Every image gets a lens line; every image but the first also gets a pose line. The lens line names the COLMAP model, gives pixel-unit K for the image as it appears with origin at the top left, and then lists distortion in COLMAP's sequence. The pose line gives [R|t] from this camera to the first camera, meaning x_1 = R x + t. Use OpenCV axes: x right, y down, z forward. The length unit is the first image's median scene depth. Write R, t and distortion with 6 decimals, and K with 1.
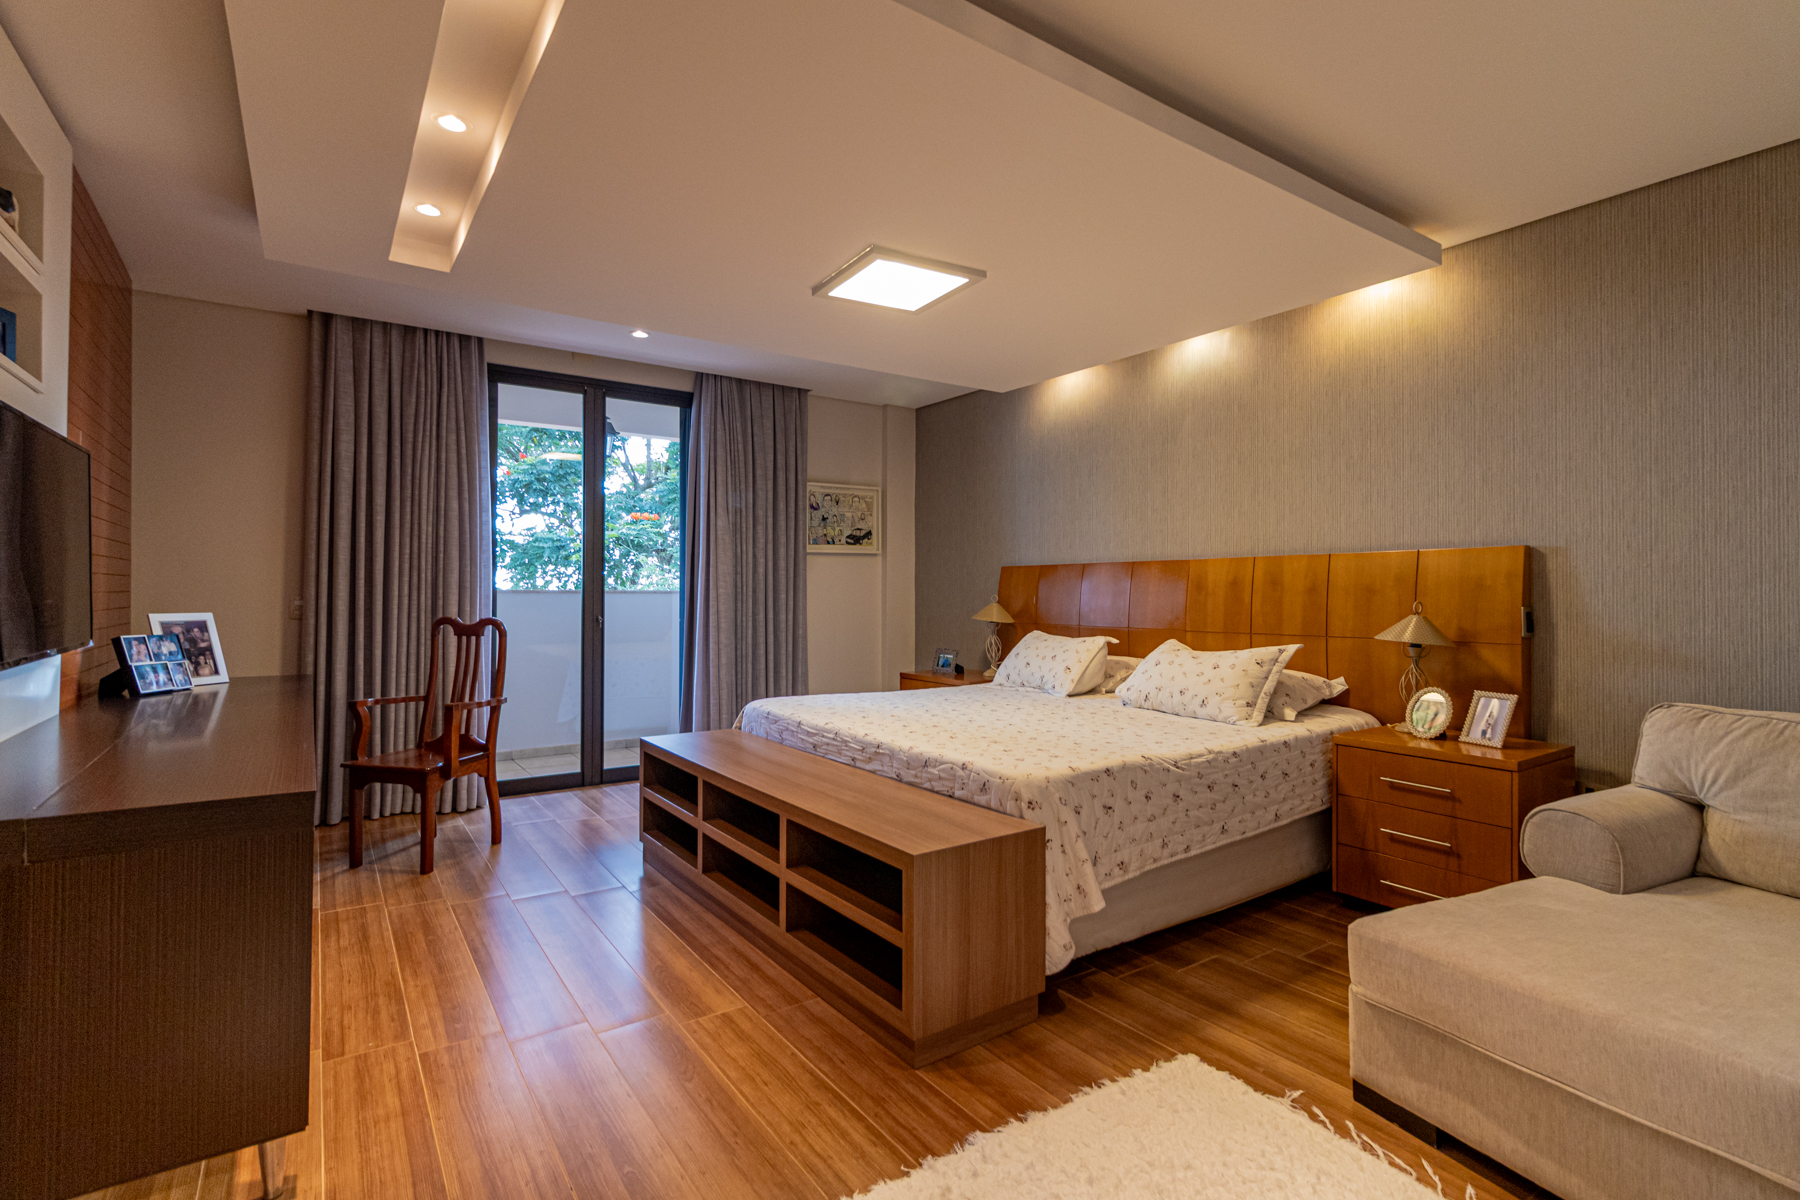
lens RADIAL K [[844.1, 0, 916.0], [0, 844.1, 596.5], [0, 0, 1]] dist [0.000206, 0.001796]
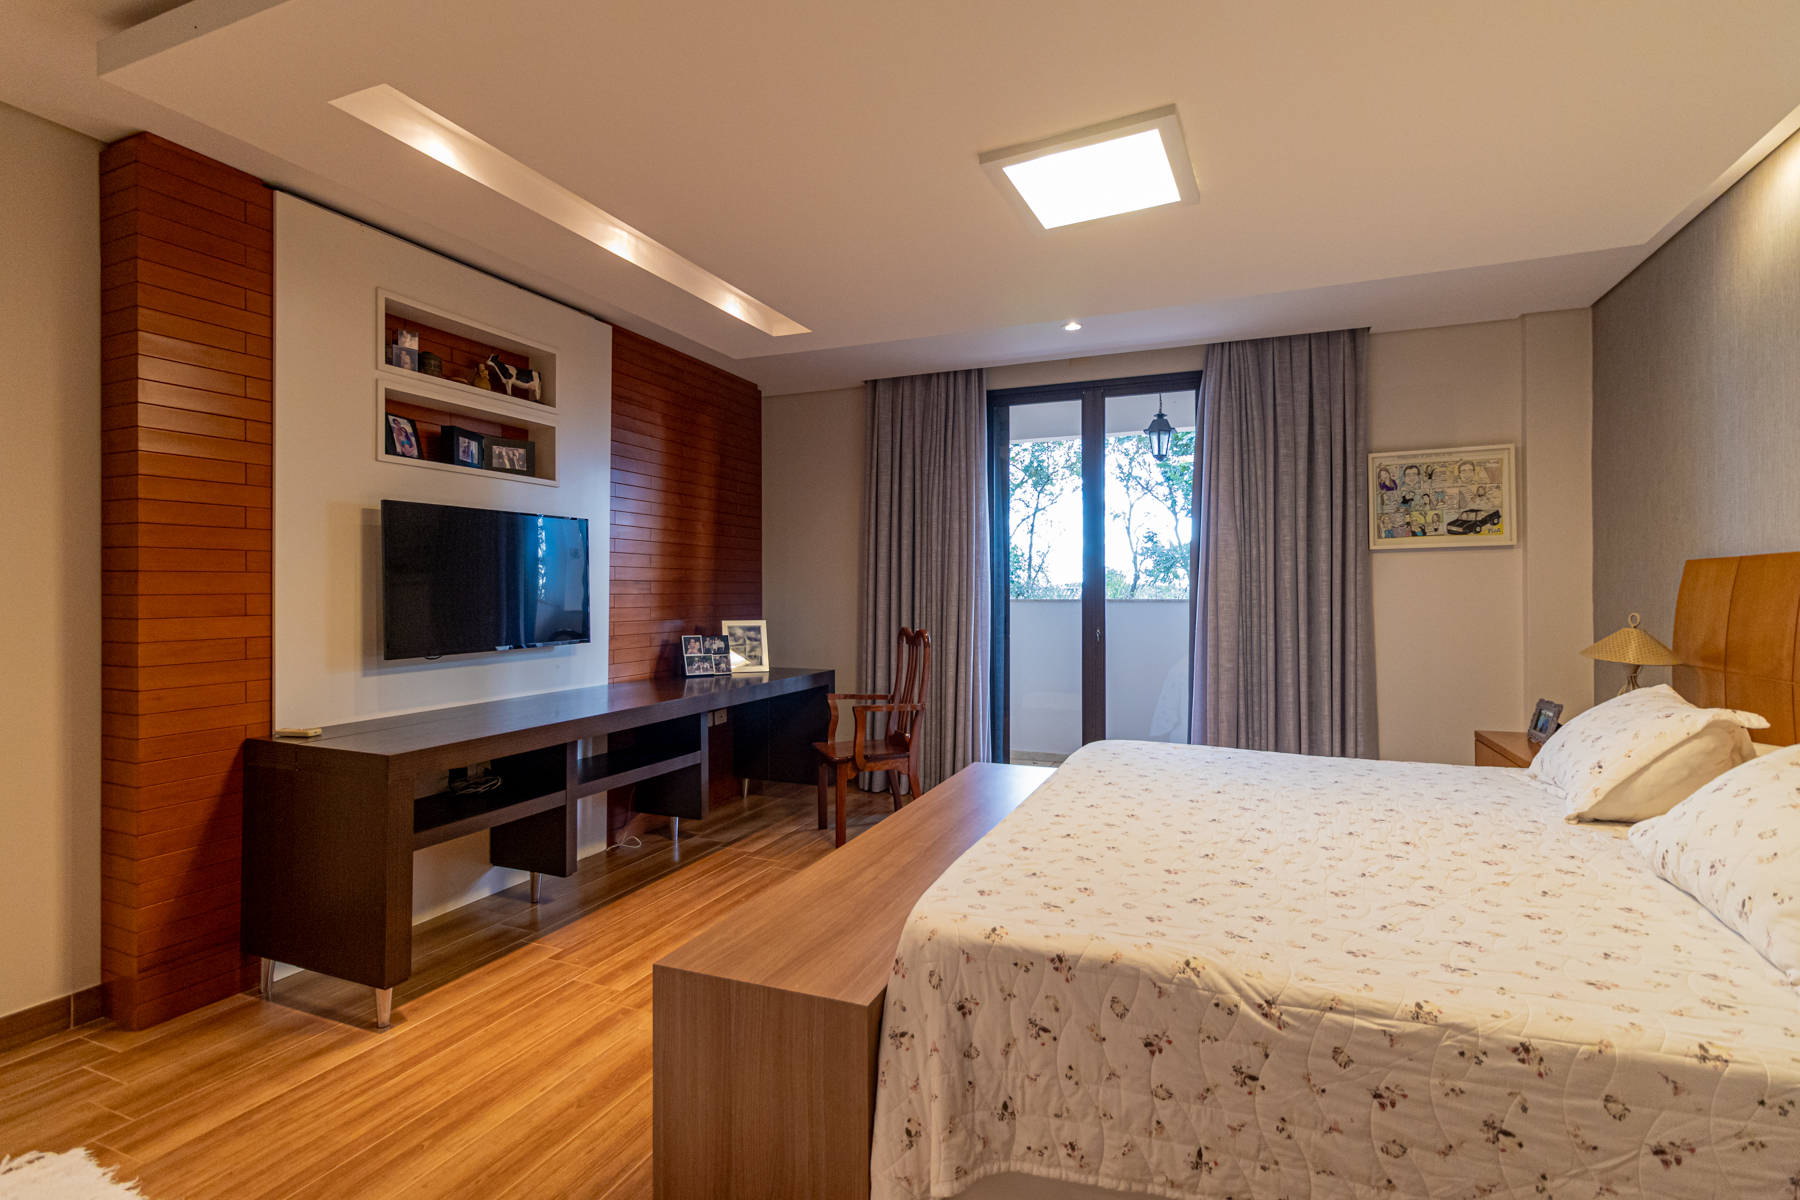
lens RADIAL K [[844.1, 0, 912.6], [0, 844.1, 592.0], [0, 0, 1]] dist [0.000206, 0.001796]
pose [[0.539909, -0.004911, -0.841709, 0.326362], [-0.000208, 0.999982, -0.005968, -0.013411], [0.841723, 0.003398, 0.539899, 0.324639]]
